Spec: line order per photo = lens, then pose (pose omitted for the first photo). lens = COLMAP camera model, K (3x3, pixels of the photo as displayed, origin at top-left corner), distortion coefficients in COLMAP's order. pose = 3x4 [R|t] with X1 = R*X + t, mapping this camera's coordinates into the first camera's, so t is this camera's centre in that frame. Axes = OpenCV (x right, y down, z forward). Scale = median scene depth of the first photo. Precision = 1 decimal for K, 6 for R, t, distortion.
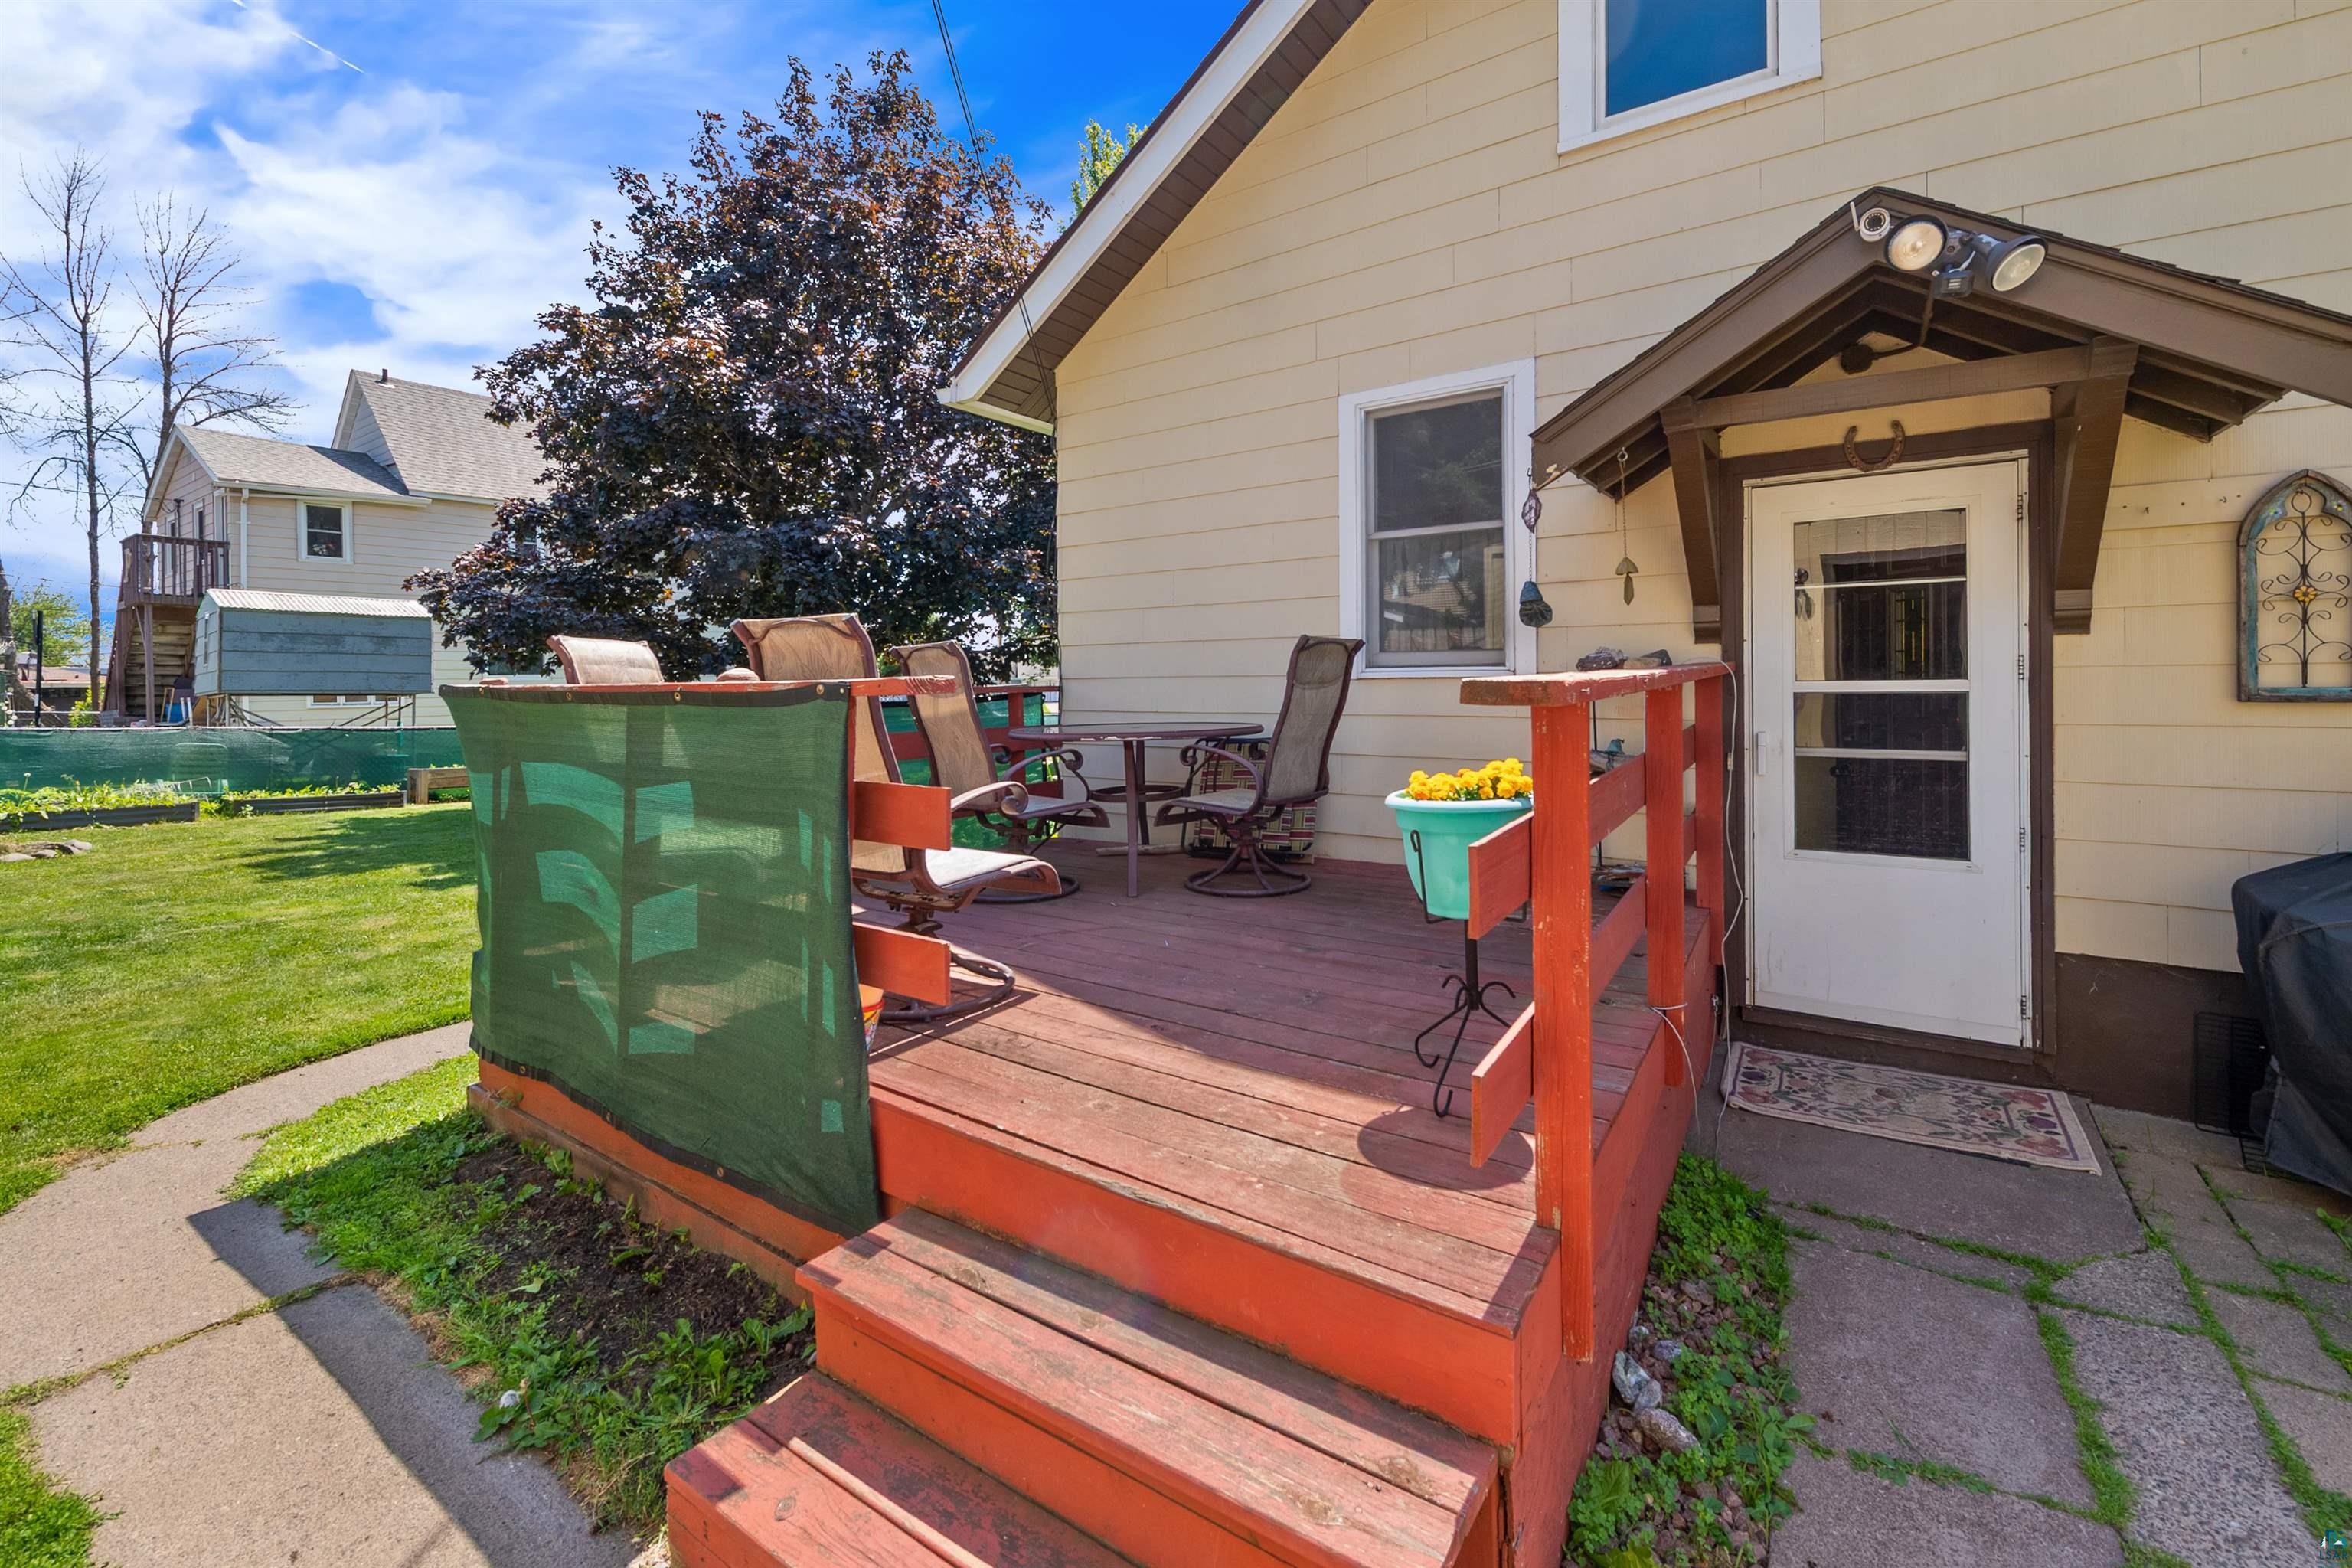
lens RADIAL K [[985.0, 0, 1113.2], [0, 985.0, 698.8], [0, 0, 1]] dist [0.000870, 0.000127]
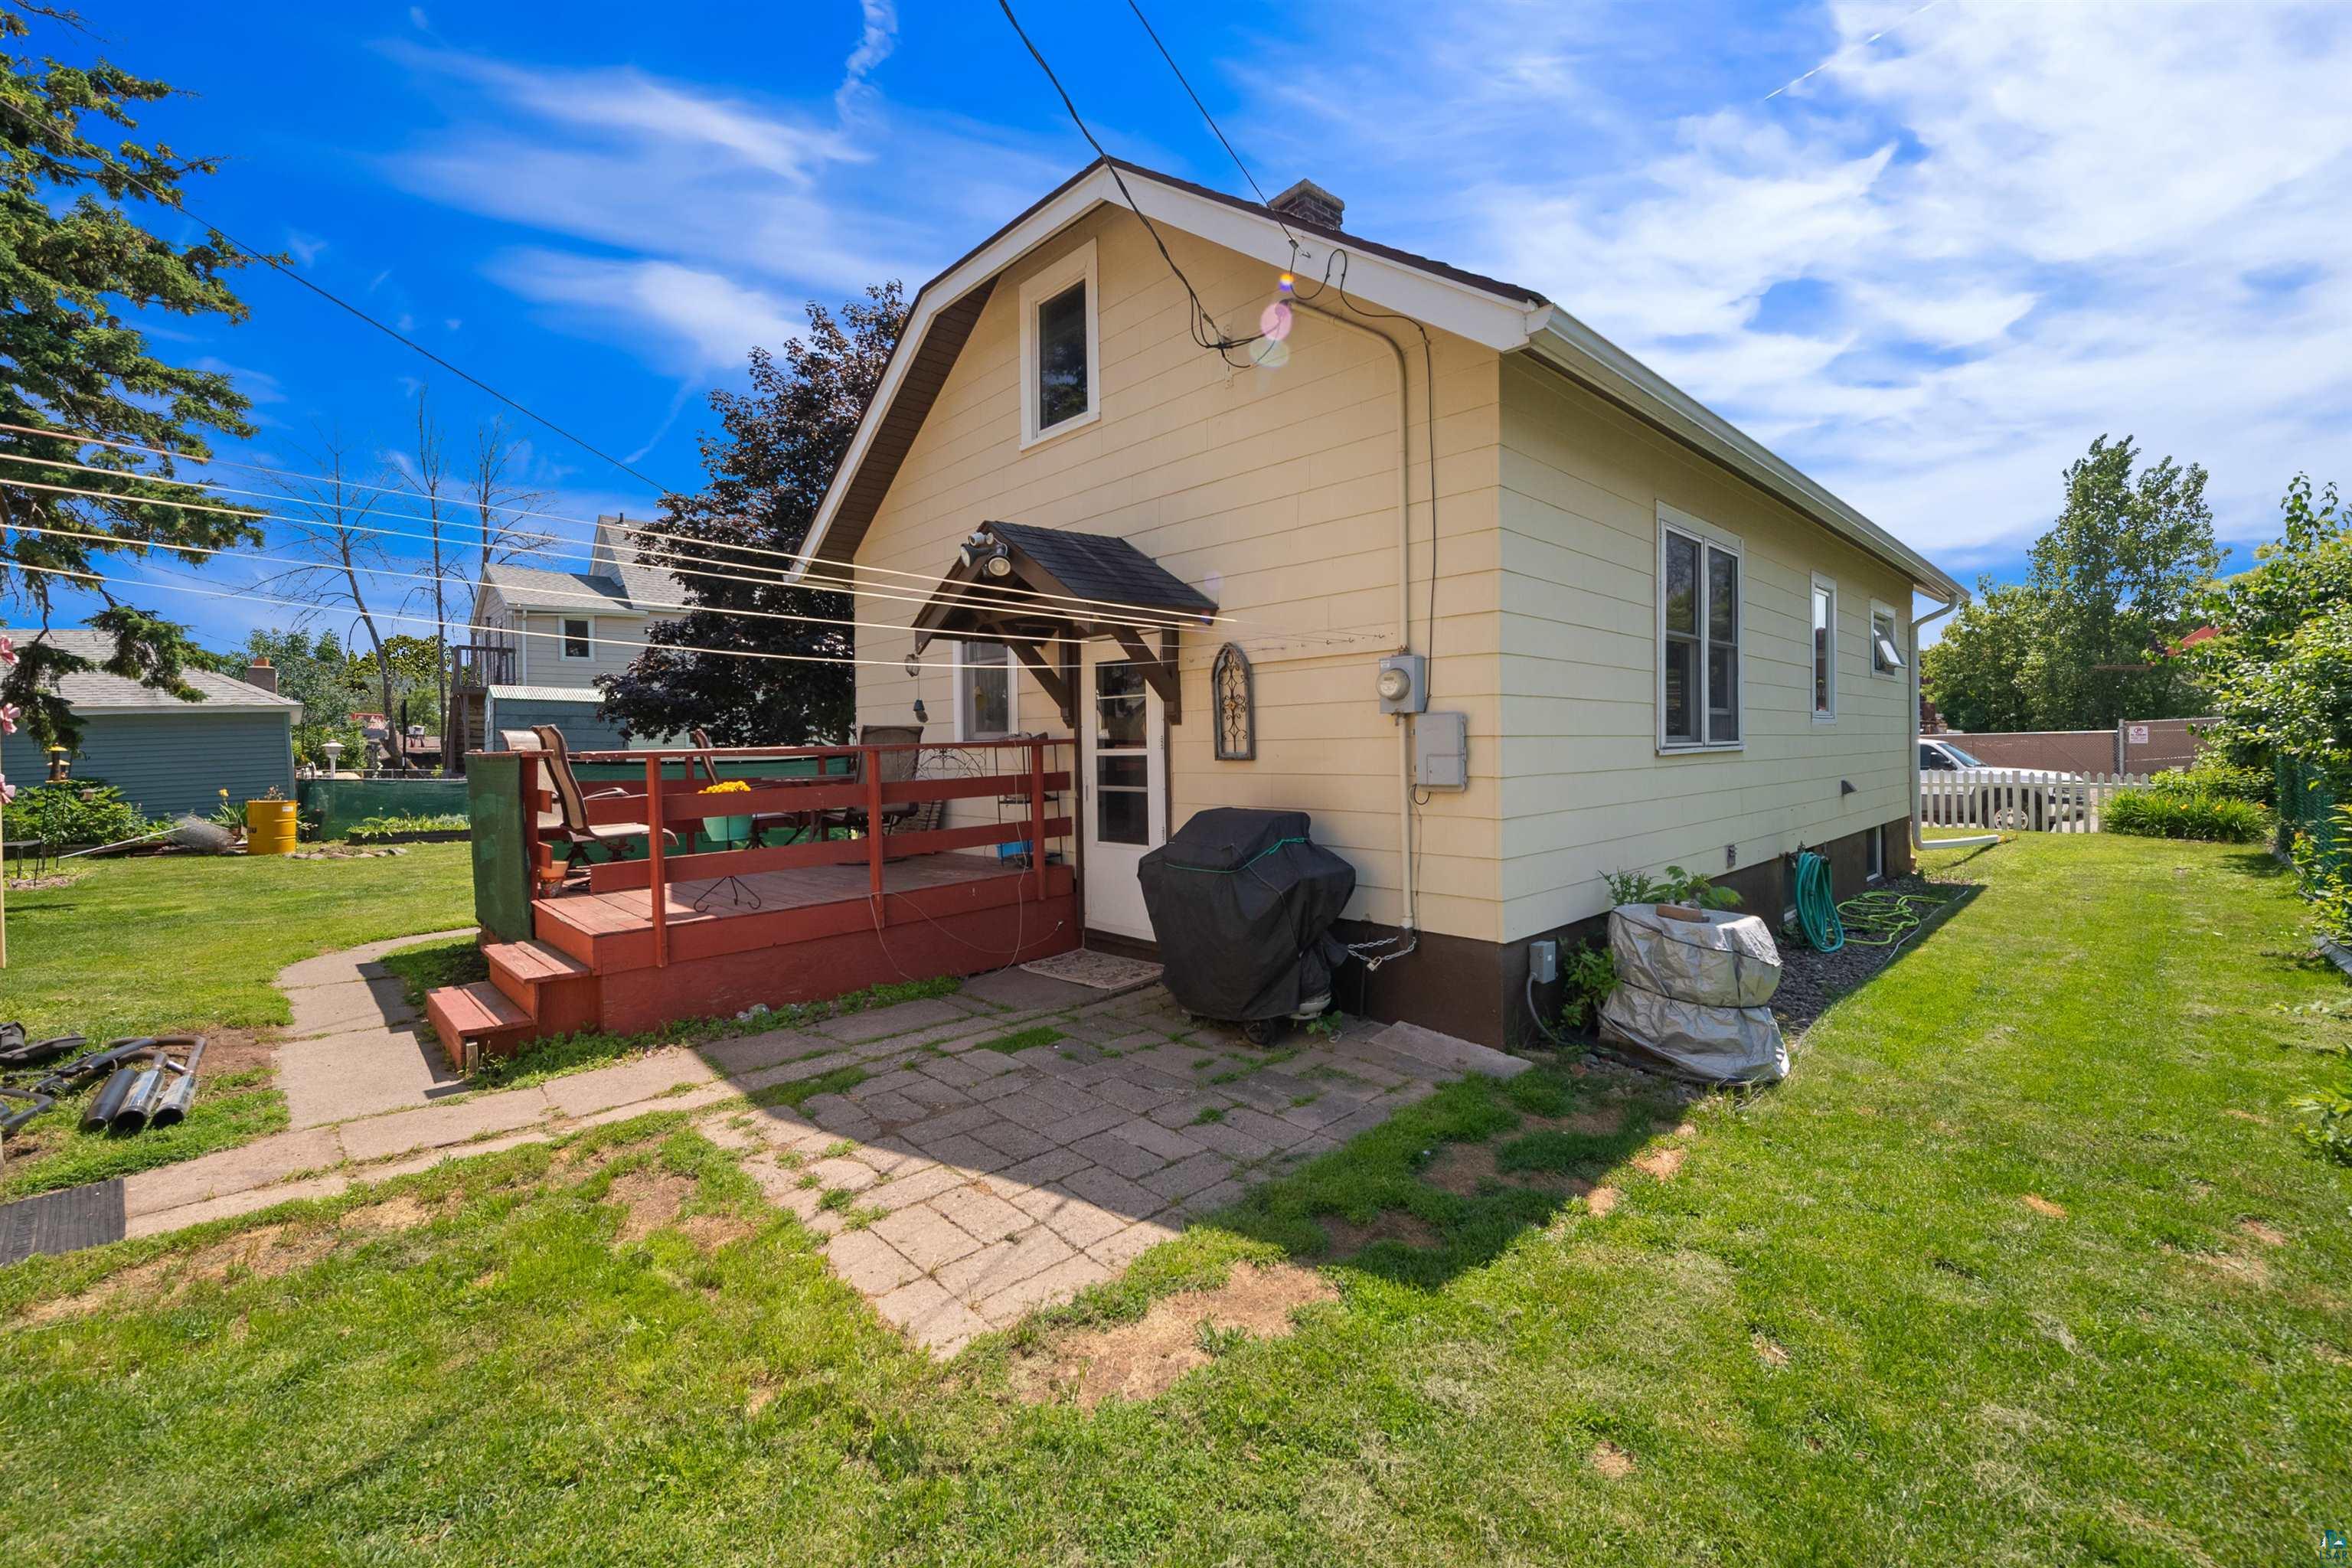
lens RADIAL K [[963.5, 0, 1116.9], [0, 963.5, 771.2], [0, 0, 1]] dist [-0.000210, -0.000084]
pose [[0.976708, 0.004346, -0.214527, 1.094129], [-0.002832, 0.999969, 0.007364, 0.009001], [0.214553, -0.006585, 0.976690, -0.722693]]
